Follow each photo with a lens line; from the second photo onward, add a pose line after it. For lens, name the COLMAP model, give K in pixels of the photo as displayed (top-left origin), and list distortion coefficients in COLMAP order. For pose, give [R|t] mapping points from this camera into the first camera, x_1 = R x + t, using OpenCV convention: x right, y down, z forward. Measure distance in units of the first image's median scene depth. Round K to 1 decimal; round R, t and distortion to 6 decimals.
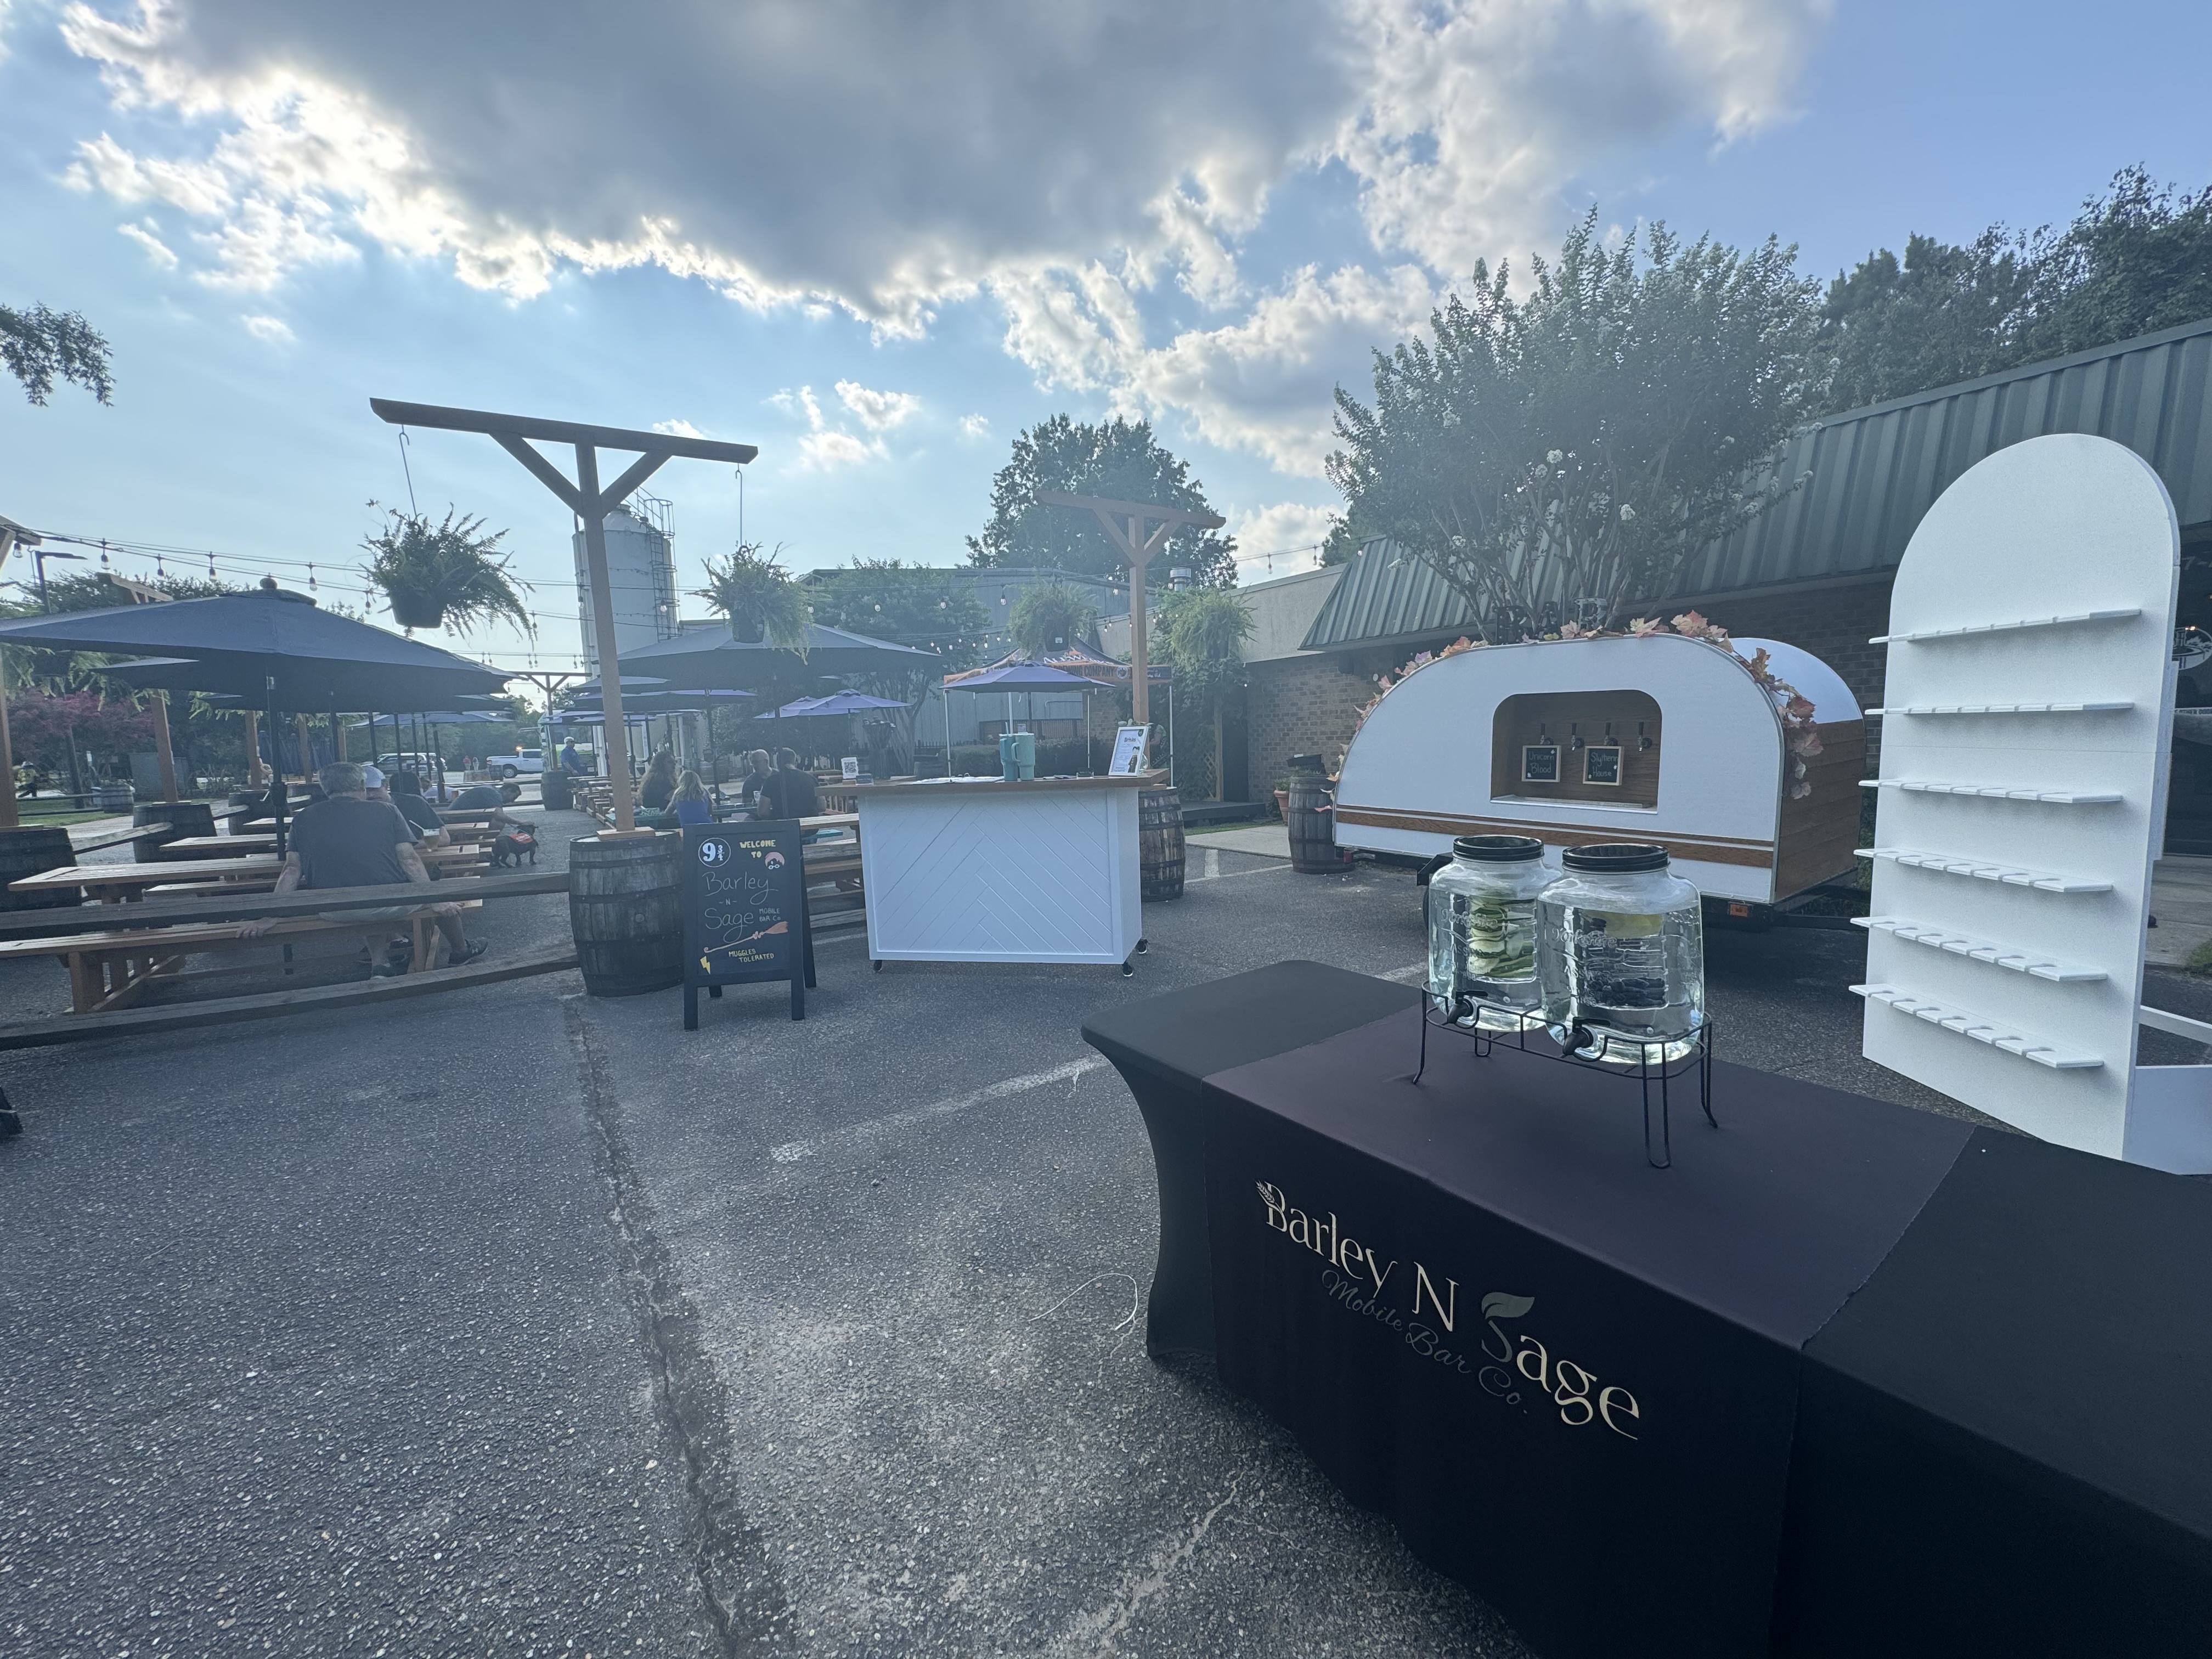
lens RADIAL K [[885.0, 0, 1098.1], [0, 885.0, 835.4], [0, 0, 1]] dist [-0.001411, 0.000063]
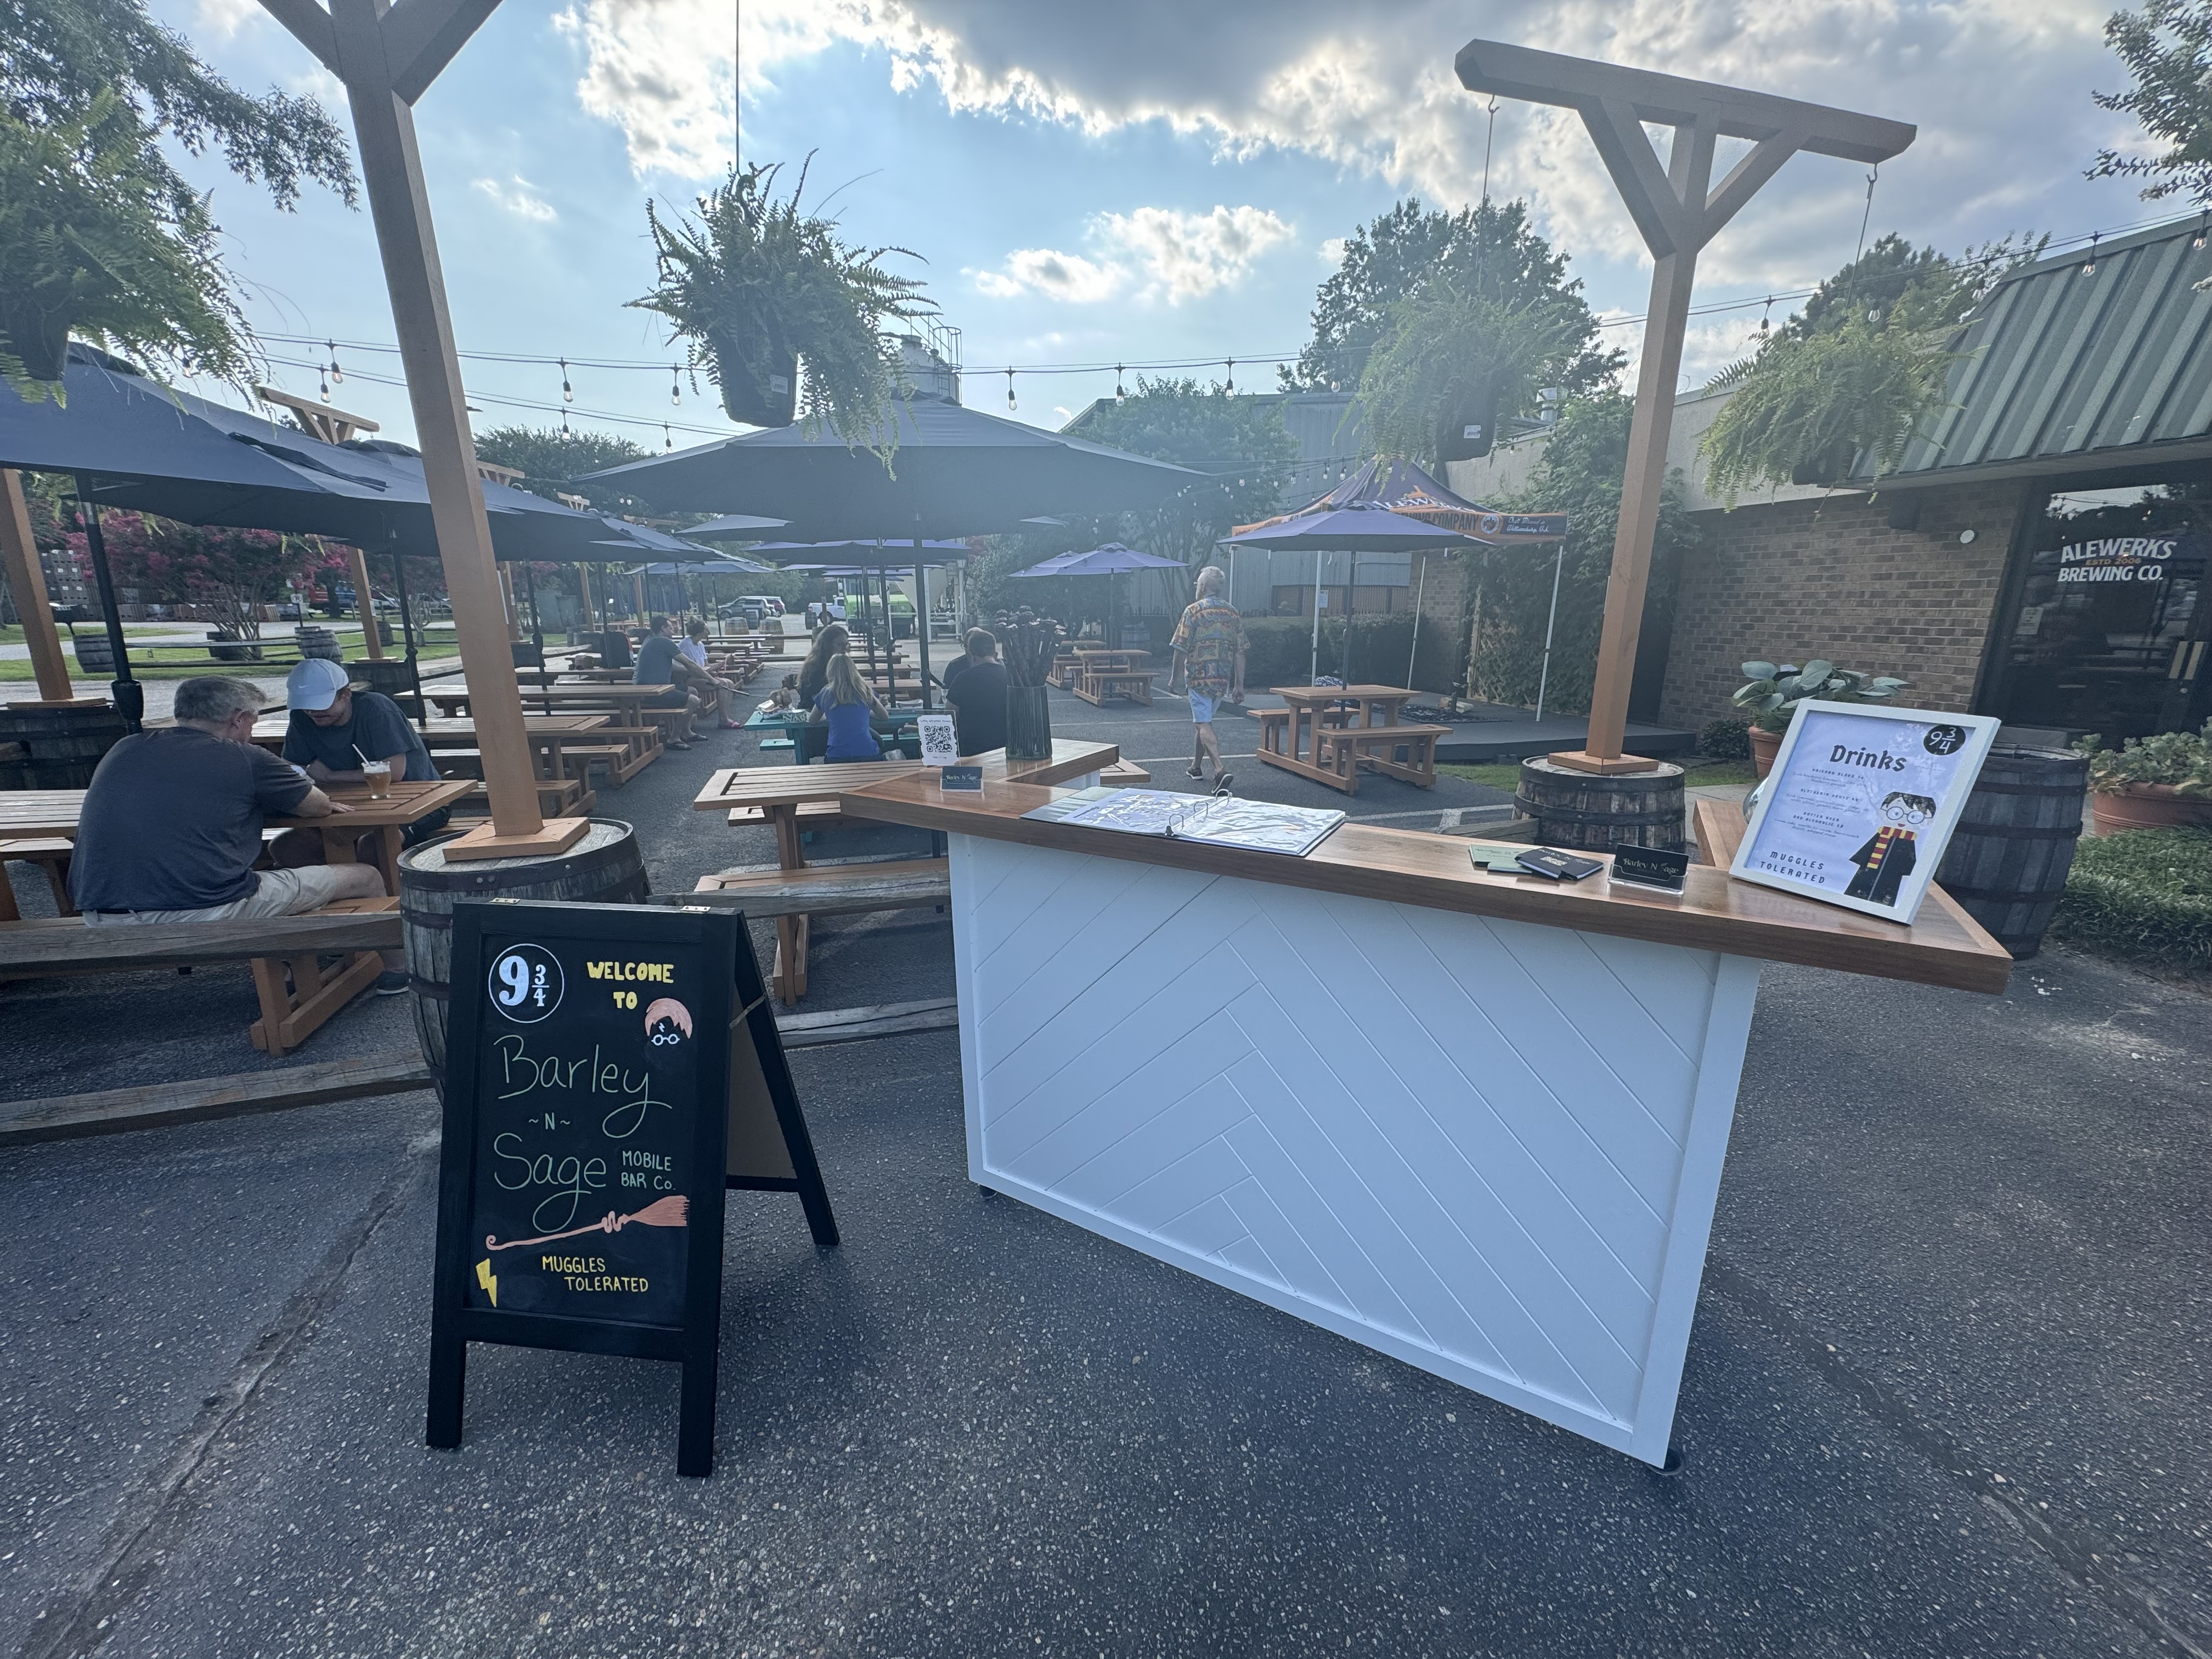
lens RADIAL K [[885.0, 0, 1098.1], [0, 885.0, 835.4], [0, 0, 1]] dist [-0.001411, 0.000063]
pose [[0.949000, 0.113200, -0.294252, -0.023616], [-0.067164, 0.984483, 0.162121, -0.027851], [0.308038, -0.134089, 0.941877, 0.170761]]
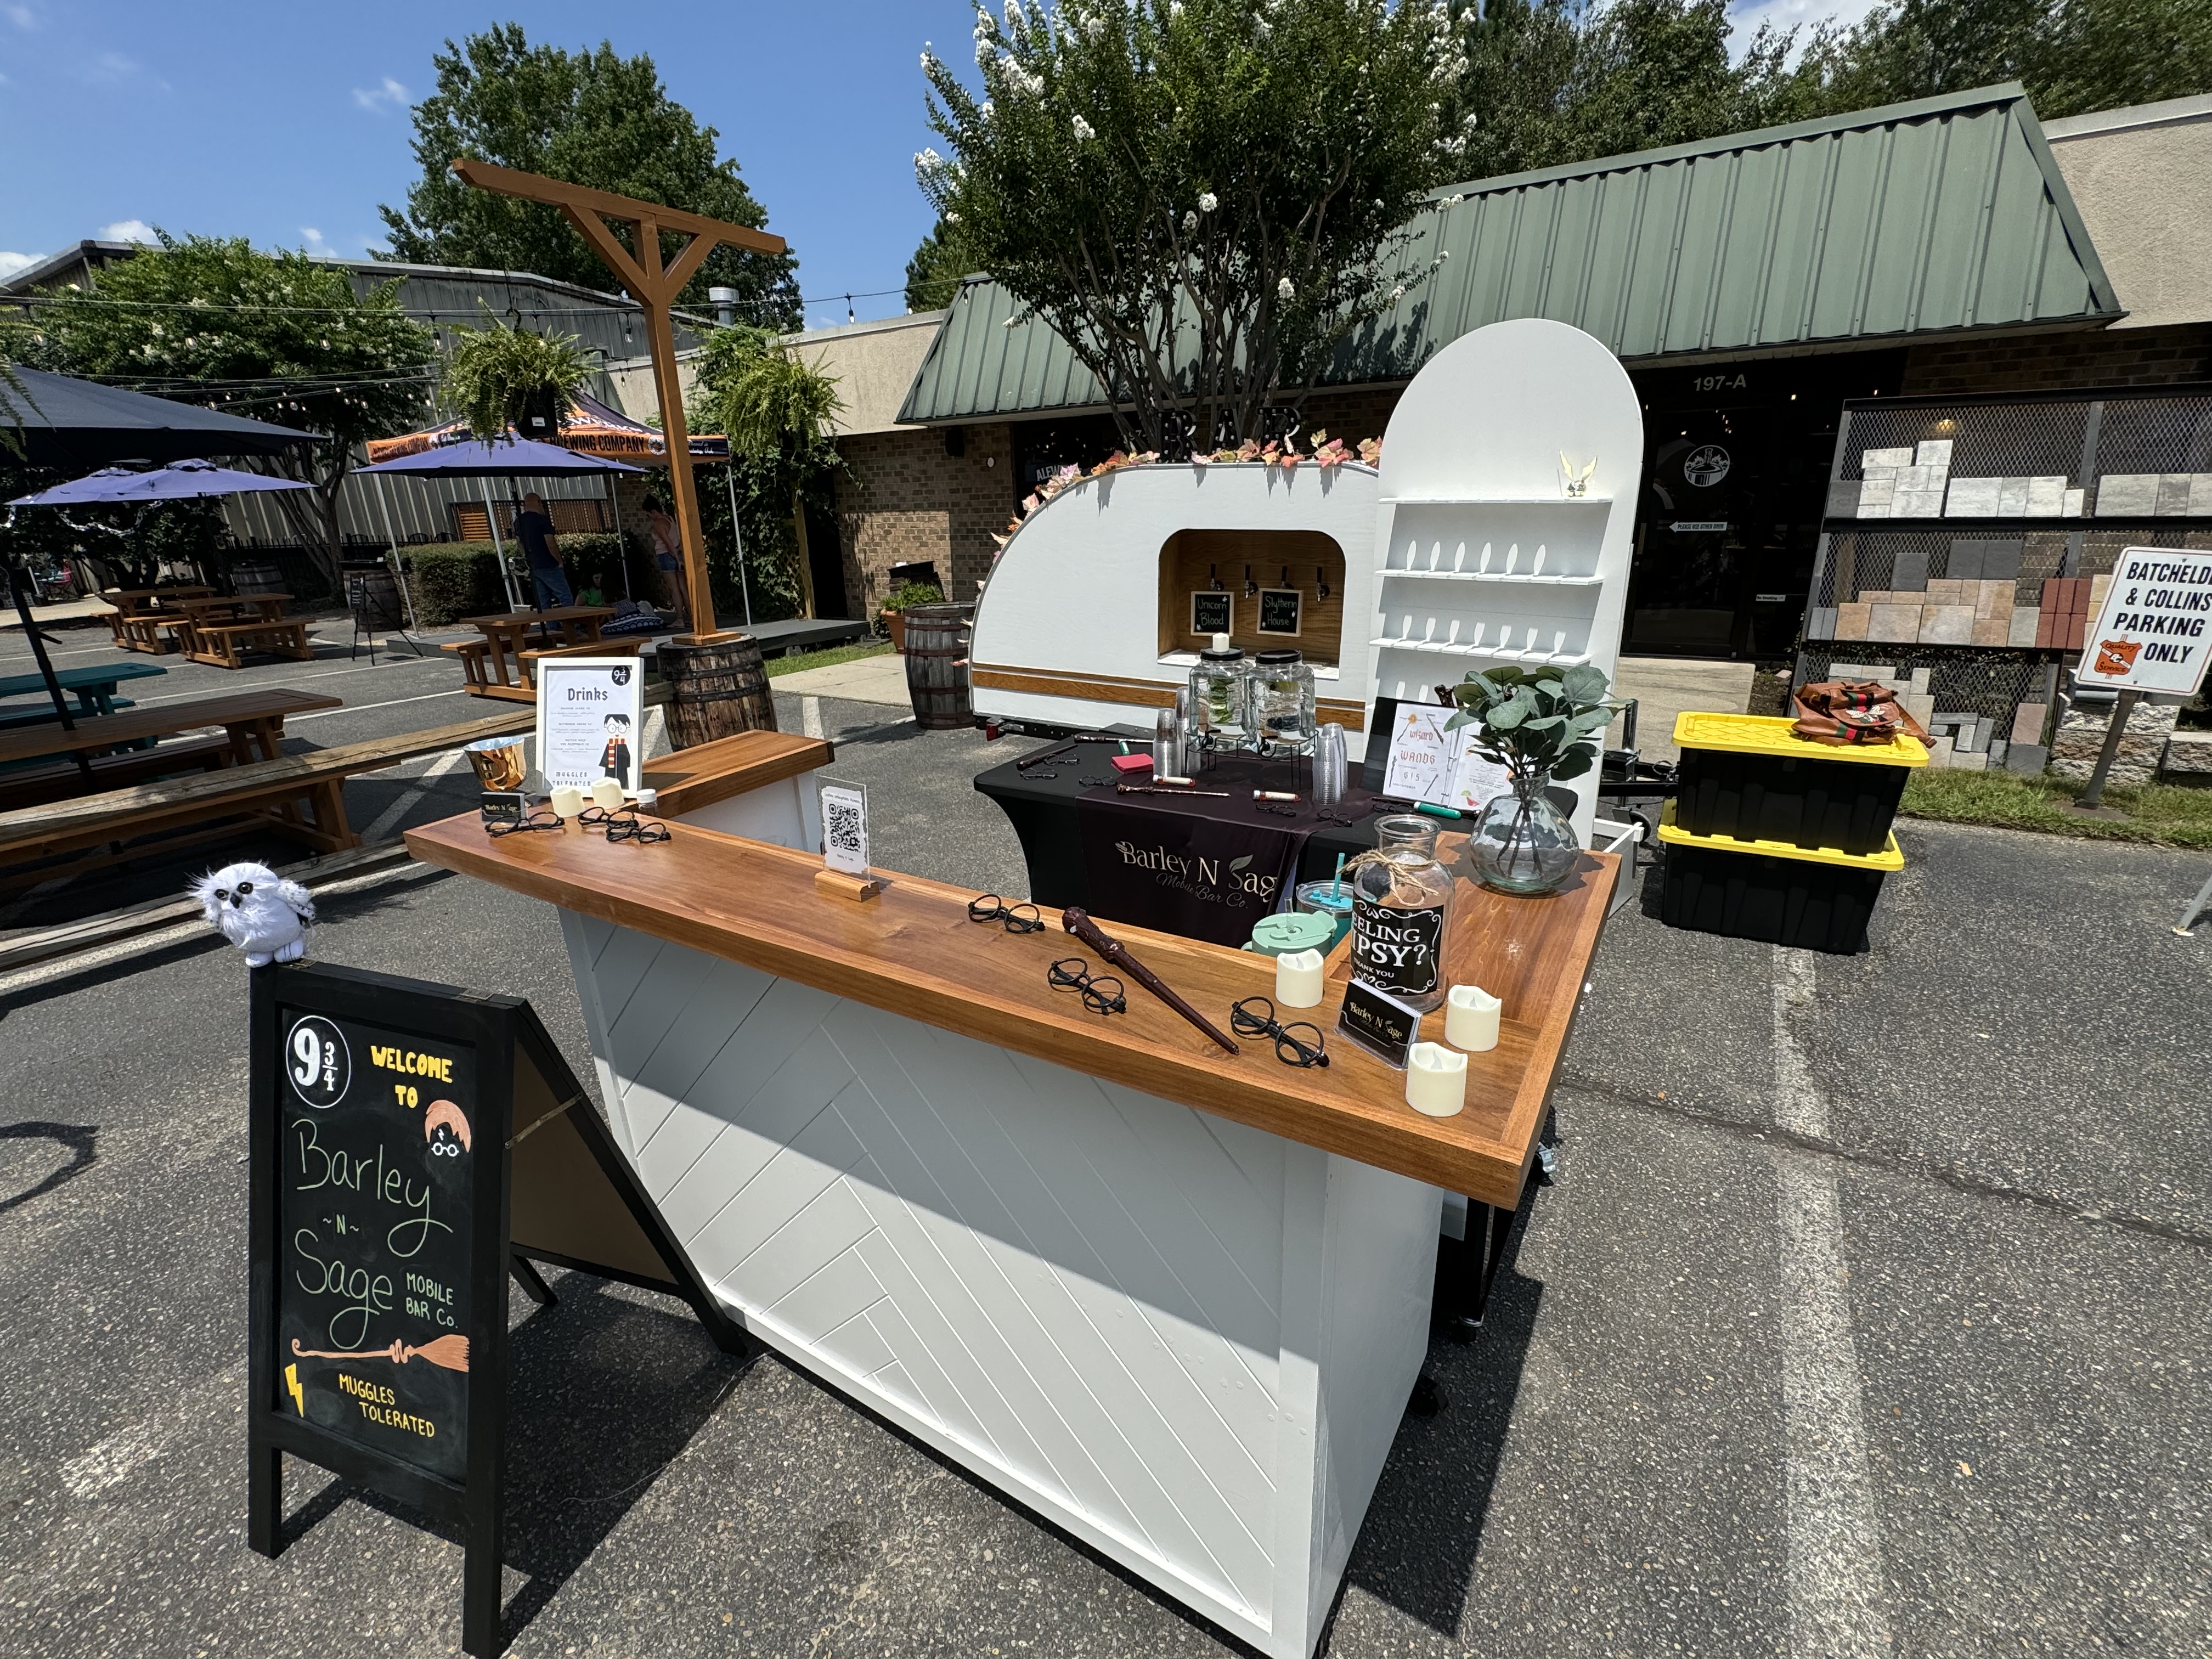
lens RADIAL K [[1000.4, 0, 1105.5], [0, 1000.4, 835.3], [0, 0, 1]] dist [-0.002604, -0.000440]
pose [[0.913466, -0.125053, 0.387223, 0.004884], [0.044382, 0.976548, 0.210676, -0.020719], [-0.404488, -0.175259, 0.897593, 0.041136]]
